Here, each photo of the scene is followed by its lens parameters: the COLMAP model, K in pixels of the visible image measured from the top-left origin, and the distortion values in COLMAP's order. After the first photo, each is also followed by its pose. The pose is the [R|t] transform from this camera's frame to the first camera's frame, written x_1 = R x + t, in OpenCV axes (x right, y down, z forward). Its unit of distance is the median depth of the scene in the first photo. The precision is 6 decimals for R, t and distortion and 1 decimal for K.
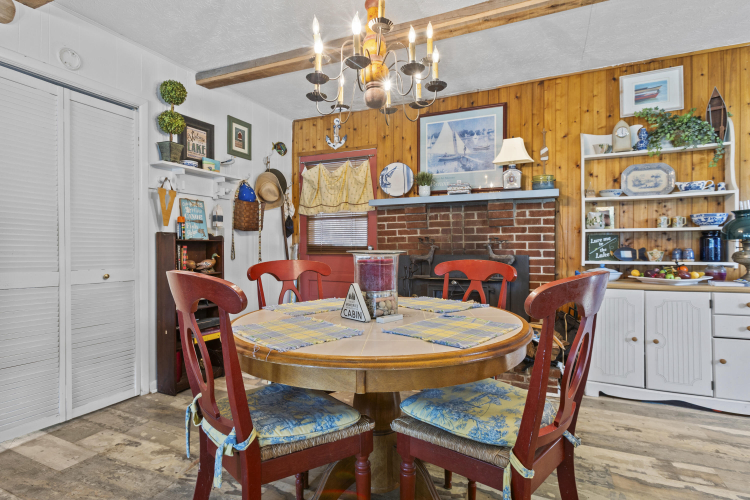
lens RADIAL K [[396.8, 0, 364.1], [0, 396.8, 245.9], [0, 0, 1]] dist [-0.001749, 0.001503]
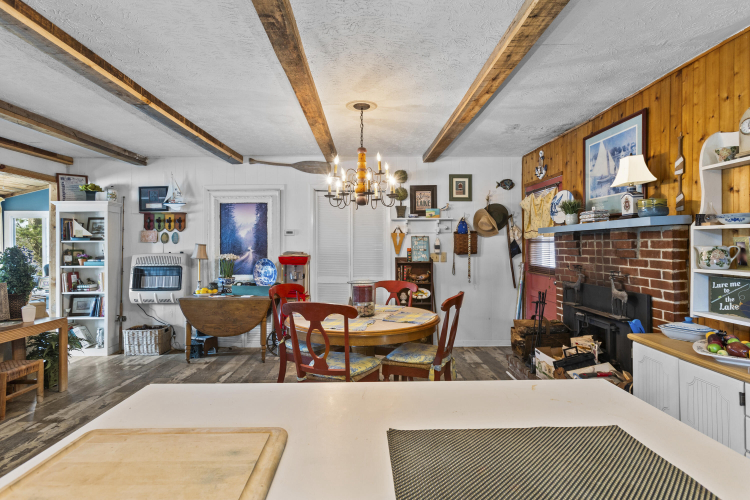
lens RADIAL K [[412.5, 0, 375.0], [0, 412.5, 250.0], [0, 0, 1]] dist [0.002294, 0.000995]
pose [[0.417422, 0.015590, -0.908579, 0.949135], [0.006761, 0.999772, 0.020261, -0.090218], [0.908688, -0.014601, 0.417221, 0.127998]]
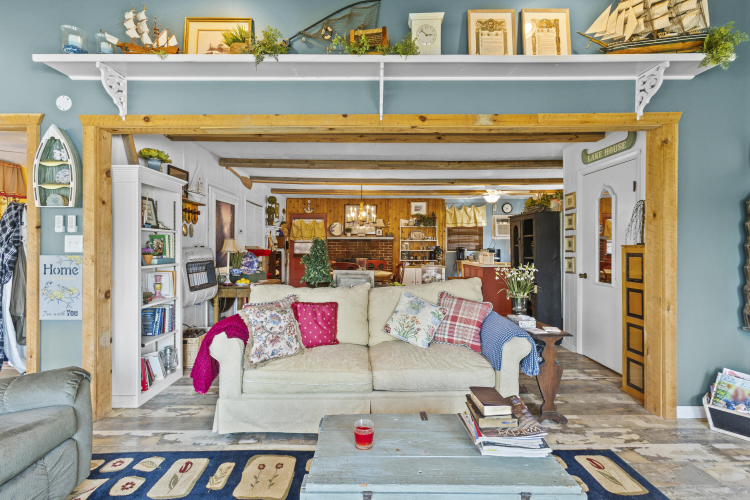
lens RADIAL K [[340.4, 0, 375.0], [0, 340.4, 250.0], [0, 0, 1]] dist [-0.016711, 0.010684]
pose [[0.901719, 0.005402, 0.432289, -0.745948], [-0.008085, 0.999958, 0.004369, -0.048442], [-0.432247, -0.007434, 0.901725, -1.264100]]
